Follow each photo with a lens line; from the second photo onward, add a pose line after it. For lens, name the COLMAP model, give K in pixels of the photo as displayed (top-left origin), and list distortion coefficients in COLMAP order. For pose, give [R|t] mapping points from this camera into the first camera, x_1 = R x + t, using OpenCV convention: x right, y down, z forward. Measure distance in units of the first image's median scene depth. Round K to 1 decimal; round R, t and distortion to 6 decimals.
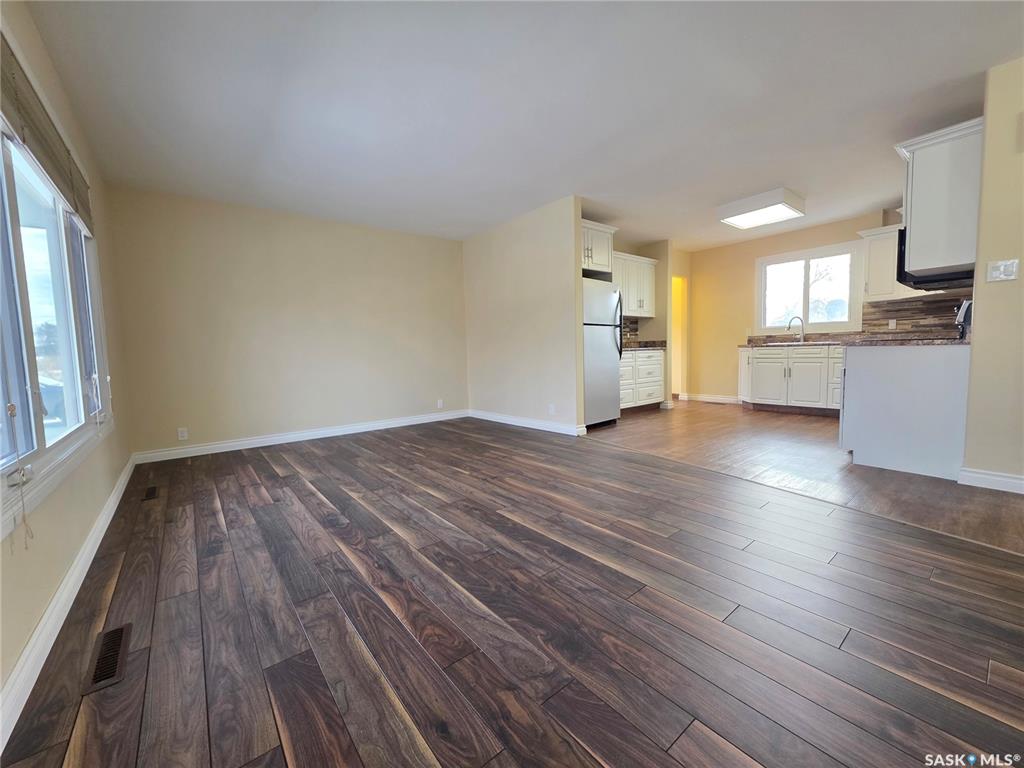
lens RADIAL K [[407.9, 0, 509.8], [0, 407.9, 384.2], [0, 0, 1]] dist [0.000860, 0.000070]
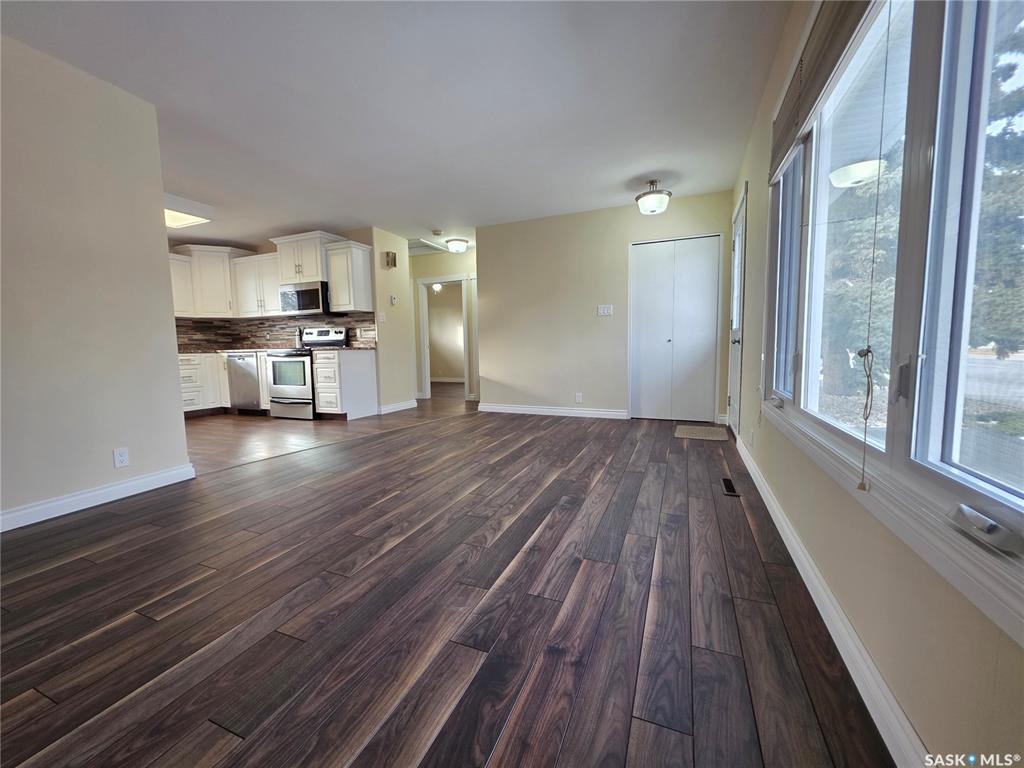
lens RADIAL K [[407.9, 0, 512.0], [0, 407.9, 387.3], [0, 0, 1]] dist [0.000860, 0.000070]
pose [[-0.478931, -0.048106, 0.876534, -0.936642], [0.104337, 0.988300, 0.111249, -0.054387], [-0.871630, 0.144735, -0.468308, 1.185503]]
